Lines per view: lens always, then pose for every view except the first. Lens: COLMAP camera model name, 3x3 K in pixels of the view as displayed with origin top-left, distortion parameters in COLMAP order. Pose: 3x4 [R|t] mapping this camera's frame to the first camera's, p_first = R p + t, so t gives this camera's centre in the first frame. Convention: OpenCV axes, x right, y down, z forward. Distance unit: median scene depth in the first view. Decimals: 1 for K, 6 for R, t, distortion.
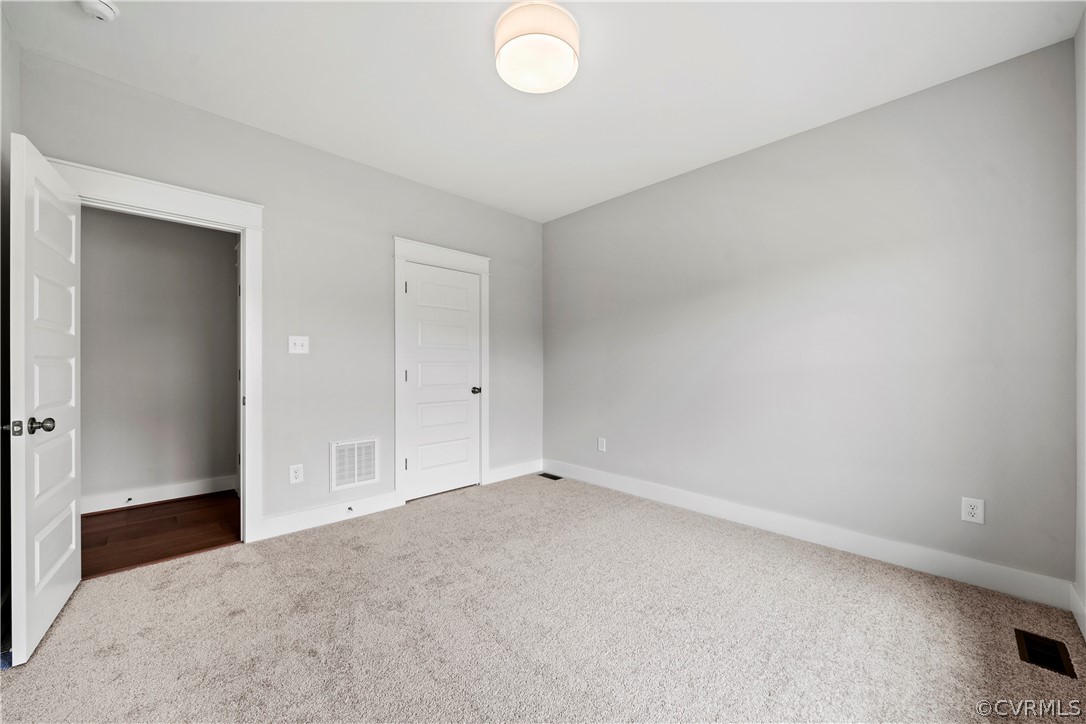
lens RADIAL K [[412.5, 0, 543.0], [0, 412.5, 362.0], [0, 0, 1]] dist [-0.001247, -0.000131]
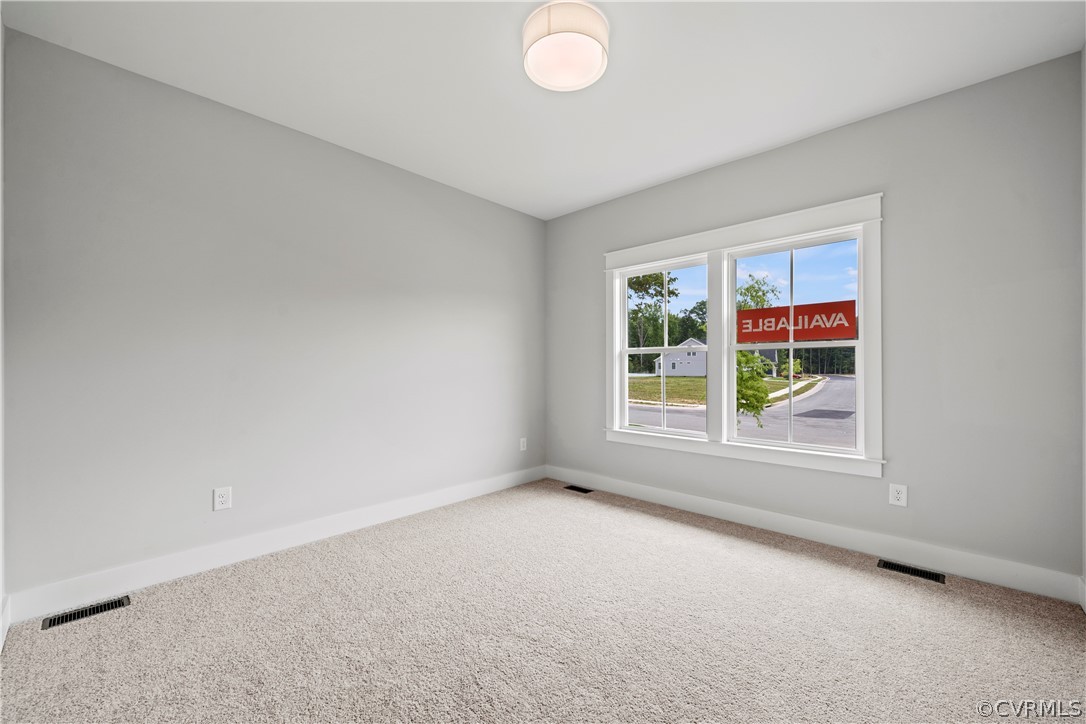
lens RADIAL K [[431.4, 0, 543.0], [0, 431.4, 362.0], [0, 0, 1]] dist [0.001228, 0.000105]
pose [[-0.041223, 0.006415, 0.999129, -0.861382], [-0.007311, 0.999951, -0.006722, -0.008169], [-0.999123, -0.007582, -0.041174, 0.892513]]
